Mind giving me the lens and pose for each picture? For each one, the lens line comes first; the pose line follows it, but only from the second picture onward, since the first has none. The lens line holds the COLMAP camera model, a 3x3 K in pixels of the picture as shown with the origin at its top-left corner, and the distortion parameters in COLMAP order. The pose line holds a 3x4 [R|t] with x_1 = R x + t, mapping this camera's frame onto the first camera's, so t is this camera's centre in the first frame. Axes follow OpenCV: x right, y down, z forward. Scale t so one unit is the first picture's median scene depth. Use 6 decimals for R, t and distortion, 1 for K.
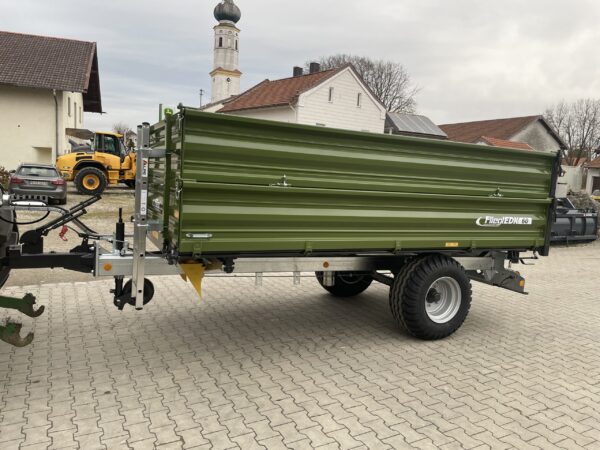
lens RADIAL K [[451.8, 0, 302.5], [0, 451.8, 220.6], [0, 0, 1]] dist [0.086874, -0.111730]
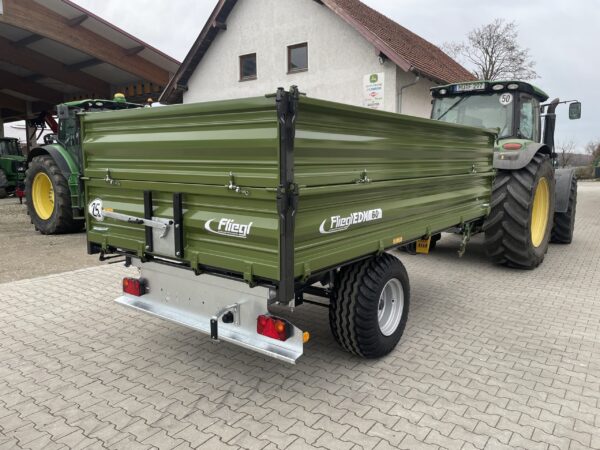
lens RADIAL K [[451.8, 0, 304.3], [0, 451.8, 216.5], [0, 0, 1]] dist [0.086874, -0.111730]
pose [[-0.892633, -0.005835, -0.450747, 0.629698], [-0.099168, 0.977962, 0.183727, -0.172888], [0.439741, 0.208700, -0.873540, 2.018714]]
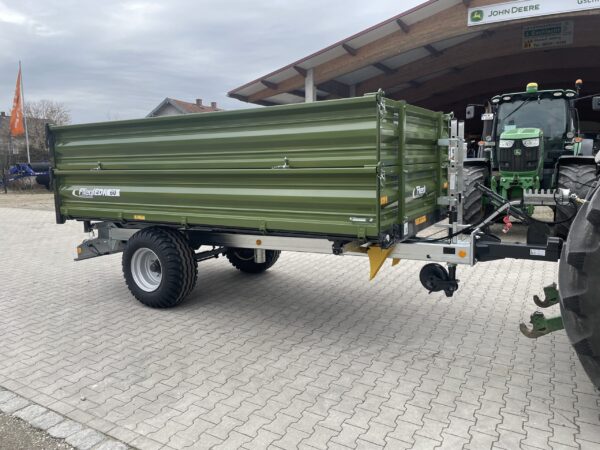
lens RADIAL K [[451.8, 0, 304.3], [0, 451.8, 217.8], [0, 0, 1]] dist [0.086874, -0.111730]
pose [[-0.541521, -0.153080, 0.826633, -0.946987], [0.069408, 0.971784, 0.225428, -0.206528], [-0.837817, 0.179449, -0.515616, 1.616177]]
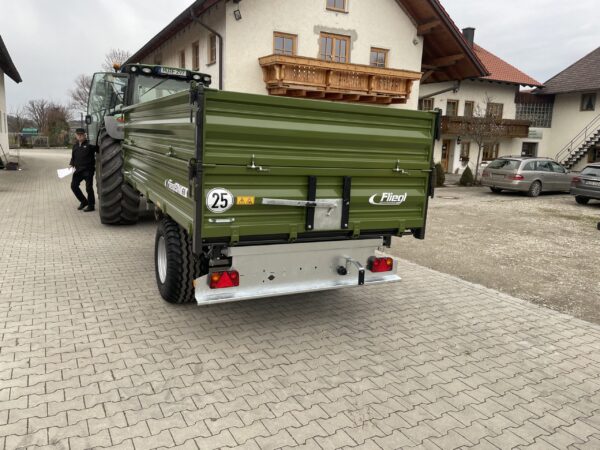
lens RADIAL K [[451.8, 0, 295.8], [0, 451.8, 216.6], [0, 0, 1]] dist [0.086874, -0.111730]
pose [[0.011339, 0.105625, -0.994341, 1.302555], [-0.148811, 0.983510, 0.102777, -0.065795], [0.988801, 0.146803, 0.026871, 1.254746]]
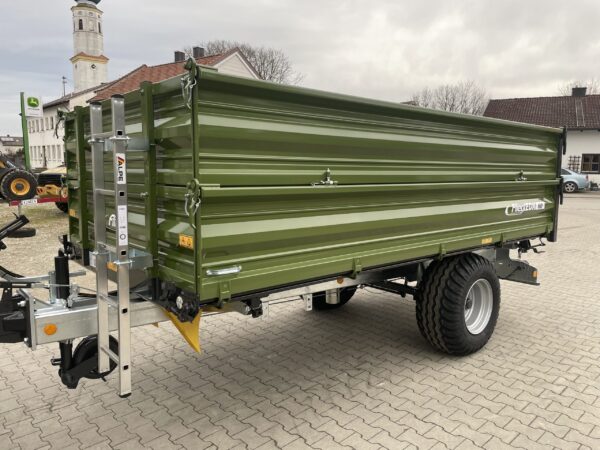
lens RADIAL K [[451.8, 0, 303.5], [0, 451.8, 222.6], [0, 0, 1]] dist [0.086874, -0.111730]
pose [[0.965990, -0.082797, 0.244966, -0.202559], [0.076352, 0.996441, 0.035710, -0.036467], [-0.247051, -0.015792, 0.968874, 0.261584]]
